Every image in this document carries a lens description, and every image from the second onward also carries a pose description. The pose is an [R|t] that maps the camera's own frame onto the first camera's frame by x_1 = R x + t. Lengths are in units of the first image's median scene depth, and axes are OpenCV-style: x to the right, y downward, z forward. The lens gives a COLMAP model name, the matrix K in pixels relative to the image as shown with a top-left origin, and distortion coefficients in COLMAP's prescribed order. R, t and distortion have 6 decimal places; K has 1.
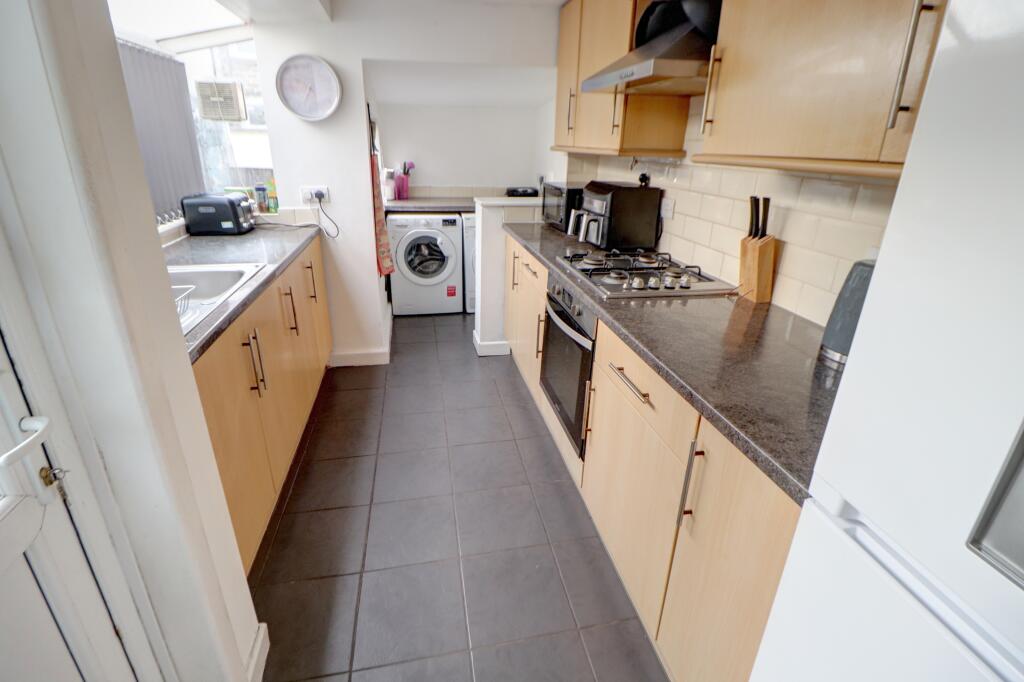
lens RADIAL K [[484.1, 0, 511.5], [0, 484.1, 328.5], [0, 0, 1]] dist [-0.003820, -0.000527]
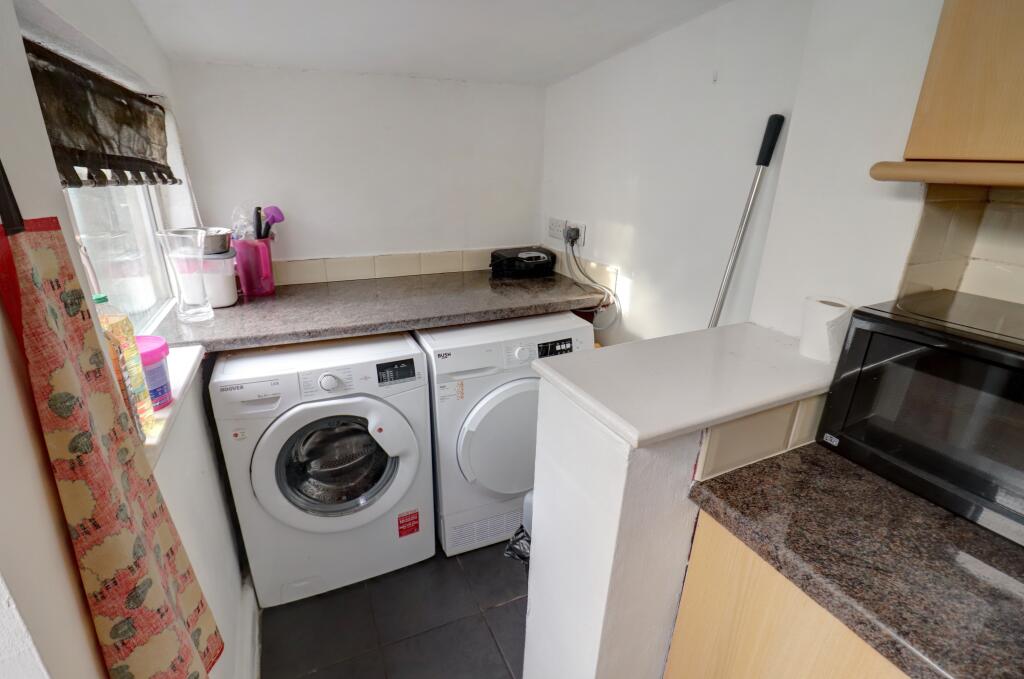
lens RADIAL K [[483.2, 0, 509.1], [0, 483.2, 359.2], [0, 0, 1]] dist [-0.001831, -0.000140]
pose [[0.974198, -0.088064, 0.207803, -0.115681], [0.085627, 0.996112, 0.020711, -0.220045], [-0.208819, -0.002383, 0.977951, 0.590433]]
